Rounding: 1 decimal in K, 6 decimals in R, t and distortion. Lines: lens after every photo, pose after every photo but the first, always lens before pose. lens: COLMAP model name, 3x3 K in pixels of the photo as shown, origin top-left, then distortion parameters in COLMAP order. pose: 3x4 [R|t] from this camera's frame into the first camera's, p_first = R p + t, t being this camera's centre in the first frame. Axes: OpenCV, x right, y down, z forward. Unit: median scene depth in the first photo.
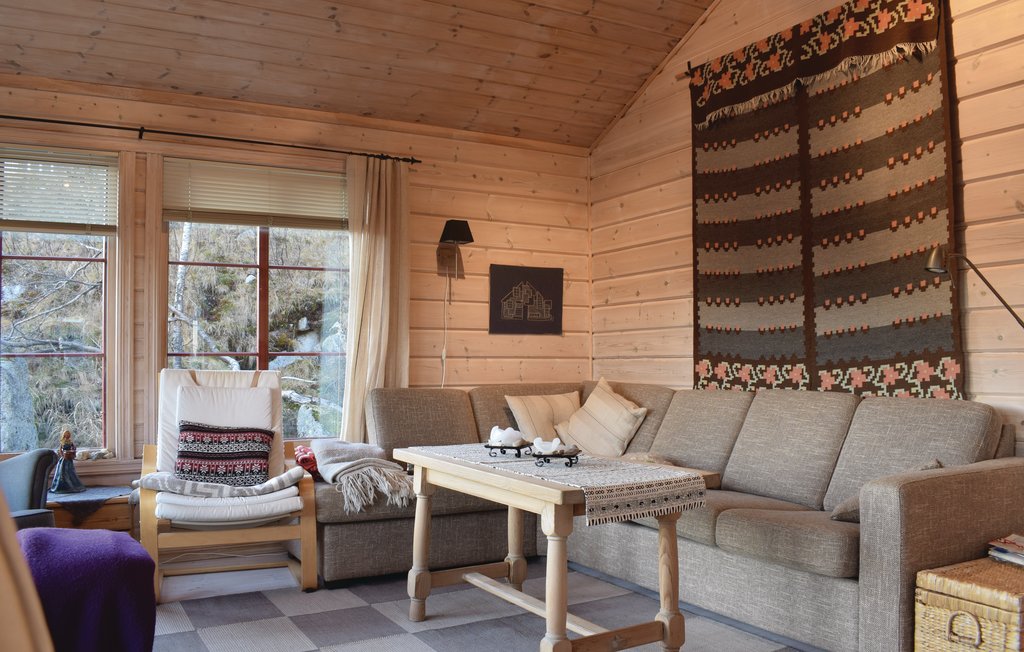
lens RADIAL K [[873.9, 0, 512.8], [0, 873.9, 323.8], [0, 0, 1]] dist [-0.072023, 0.009826]
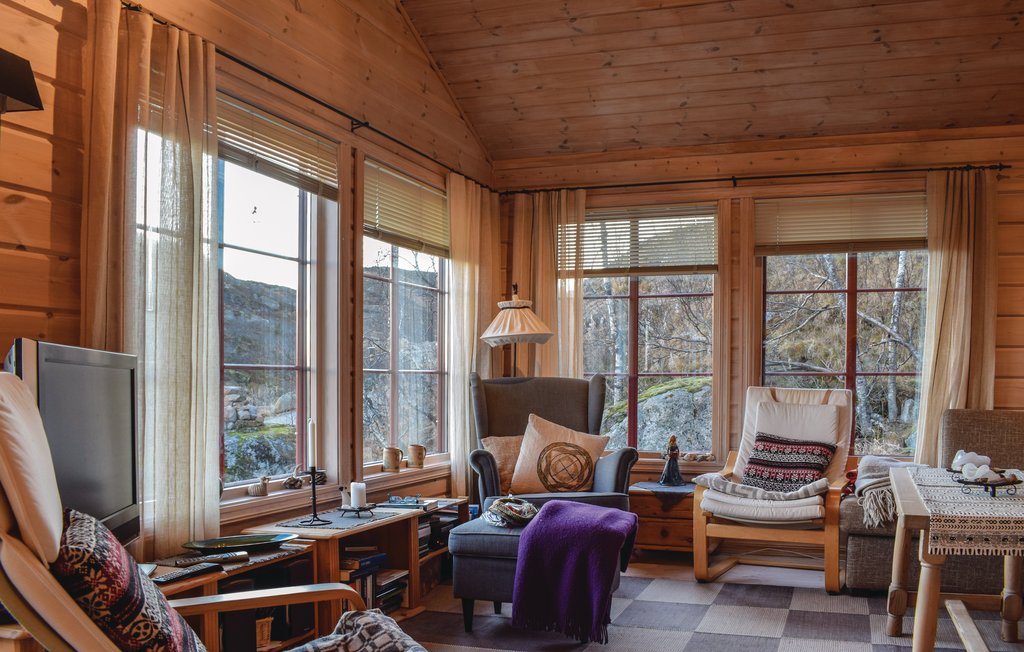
lens RADIAL K [[873.9, 0, 598.1], [0, 873.9, 405.8], [0, 0, 1]] dist [-0.072023, 0.009826]
pose [[0.696601, 0.028738, -0.716883, 0.396134], [0.023021, 0.997788, 0.062368, 0.000910], [0.717089, -0.059949, 0.694399, 0.064704]]
